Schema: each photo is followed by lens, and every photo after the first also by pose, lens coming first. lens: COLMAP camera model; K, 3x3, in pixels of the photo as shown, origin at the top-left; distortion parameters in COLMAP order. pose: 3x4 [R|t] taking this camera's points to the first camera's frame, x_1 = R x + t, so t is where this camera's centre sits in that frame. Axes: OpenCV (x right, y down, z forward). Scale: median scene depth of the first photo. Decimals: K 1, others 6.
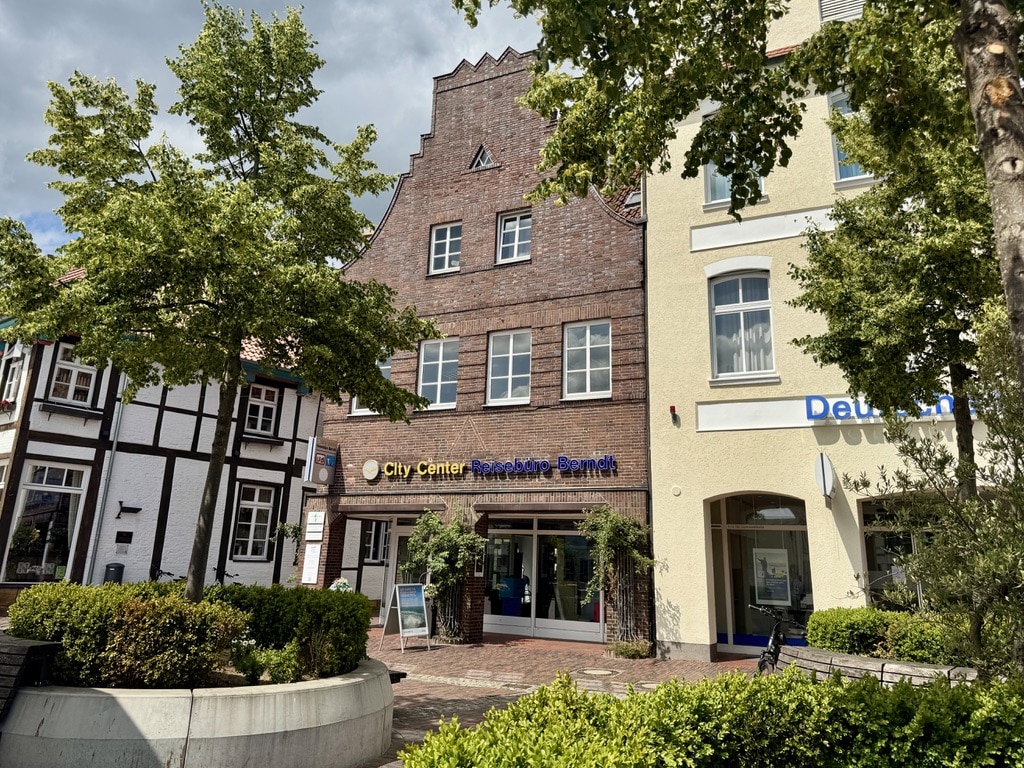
lens RADIAL K [[732.0, 0, 513.2], [0, 732.0, 381.1], [0, 0, 1]] dist [0.050982, -0.057241]
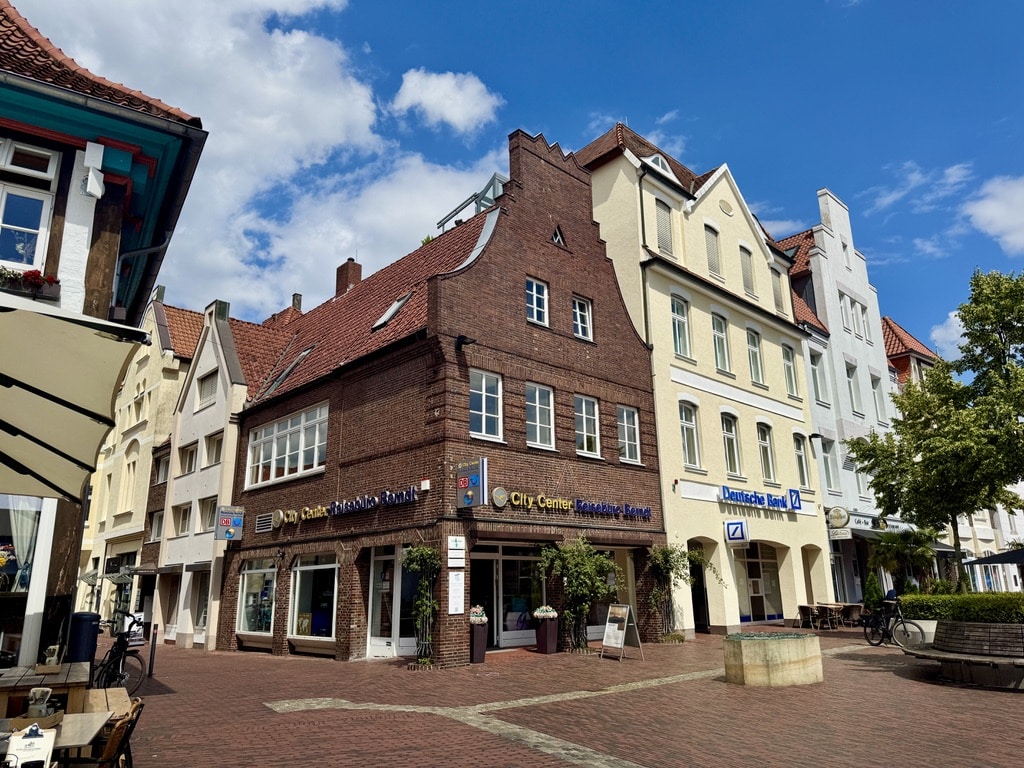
lens RADIAL K [[732.0, 0, 514.3], [0, 732.0, 384.7], [0, 0, 1]] dist [0.050982, -0.057241]
pose [[0.358704, 0.209158, 0.909717, -1.201552], [-0.211216, 0.967483, -0.139157, 0.112985], [-0.909241, -0.142231, 0.391217, 0.638437]]
